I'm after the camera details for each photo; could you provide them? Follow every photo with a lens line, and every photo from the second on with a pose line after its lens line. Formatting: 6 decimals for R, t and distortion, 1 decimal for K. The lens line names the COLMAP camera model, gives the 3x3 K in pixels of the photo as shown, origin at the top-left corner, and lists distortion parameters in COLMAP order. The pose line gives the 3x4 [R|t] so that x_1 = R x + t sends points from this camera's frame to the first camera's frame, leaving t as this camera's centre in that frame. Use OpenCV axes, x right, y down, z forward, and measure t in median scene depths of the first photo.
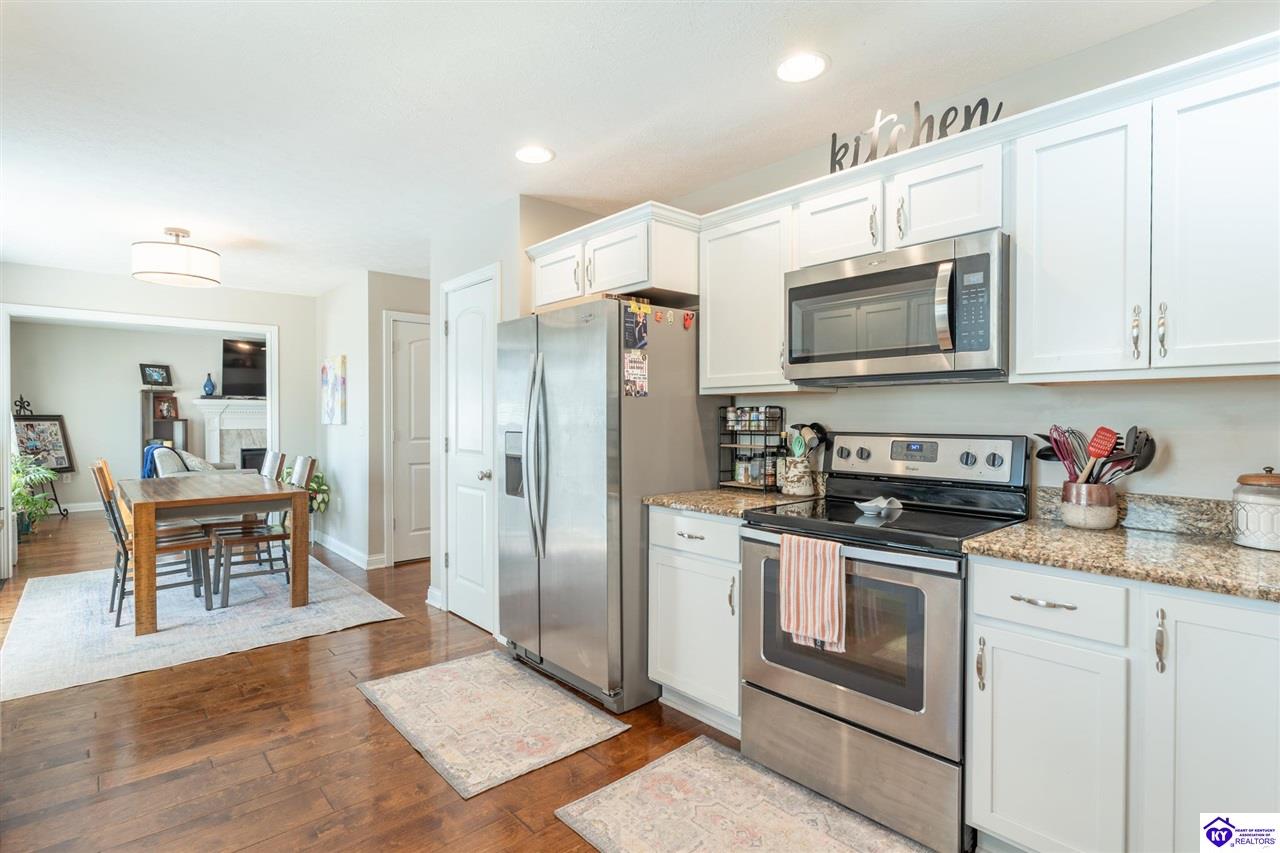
lens RADIAL K [[616.1, 0, 645.5], [0, 616.1, 425.8], [0, 0, 1]] dist [-0.022142, 0.000071]
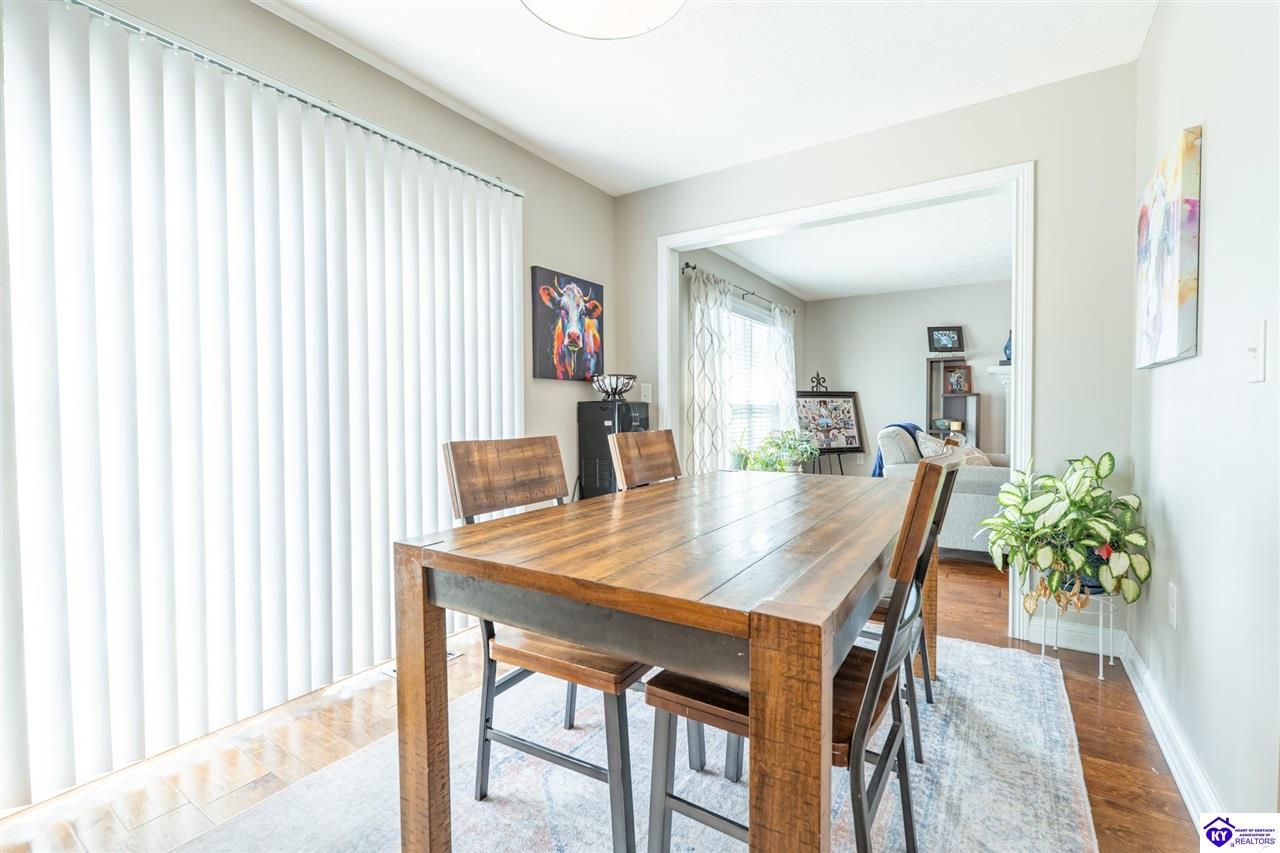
lens RADIAL K [[583.5, 0, 643.4], [0, 583.5, 423.8], [0, 0, 1]] dist [0.000673, -0.000147]
pose [[0.282517, 0.017415, -0.959104, -0.189755], [-0.005200, 0.999848, 0.016623, 0.019155], [0.959248, 0.000291, 0.282565, 0.430254]]
